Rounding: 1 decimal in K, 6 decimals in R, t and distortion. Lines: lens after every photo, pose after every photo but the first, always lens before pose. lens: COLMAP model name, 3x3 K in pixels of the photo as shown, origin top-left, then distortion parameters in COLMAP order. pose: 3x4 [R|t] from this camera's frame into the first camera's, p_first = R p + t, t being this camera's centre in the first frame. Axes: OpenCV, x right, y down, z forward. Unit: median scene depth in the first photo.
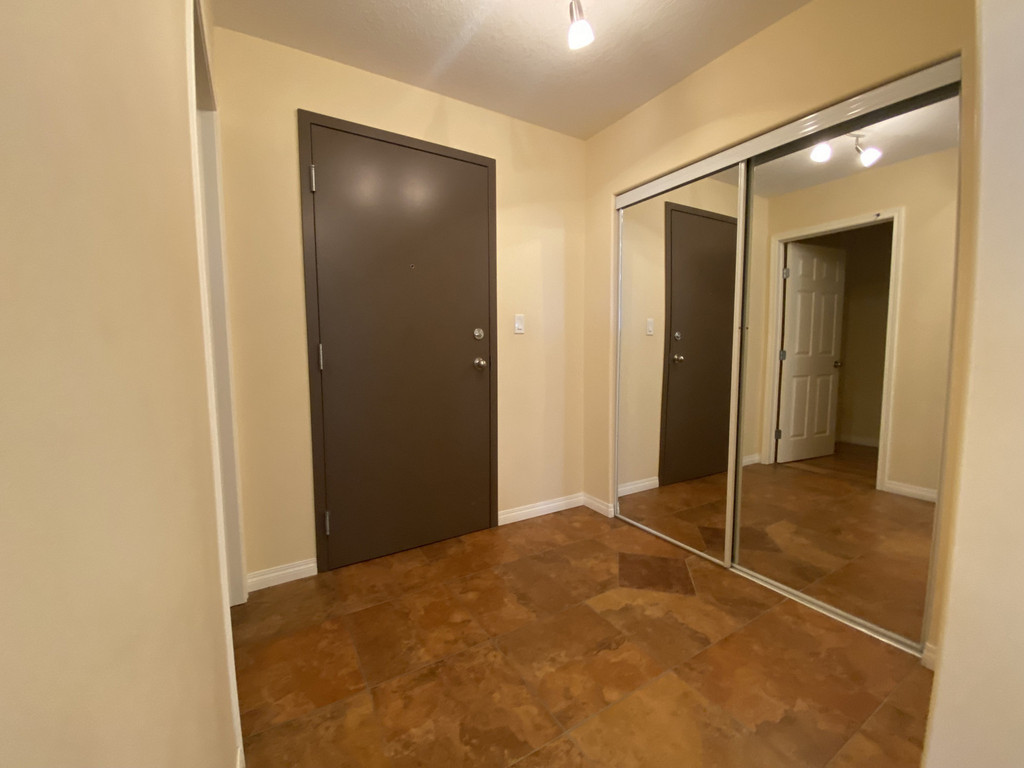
lens RADIAL K [[416.0, 0, 510.6], [0, 416.0, 383.7], [0, 0, 1]] dist [0.031792, -0.022120]
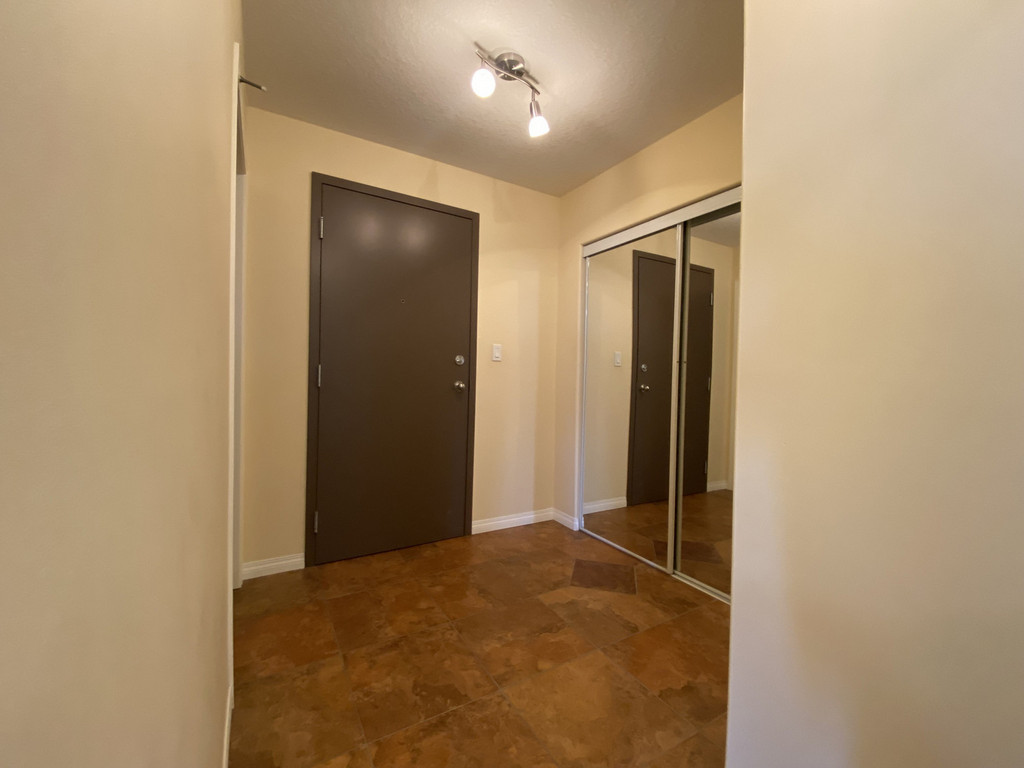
lens RADIAL K [[416.0, 0, 510.6], [0, 416.0, 383.7], [0, 0, 1]] dist [0.031792, -0.022120]
pose [[0.999568, 0.029087, -0.004154, 0.089082], [-0.029302, 0.997270, -0.067780, 0.021849], [0.002171, 0.067873, 0.997692, -0.167557]]
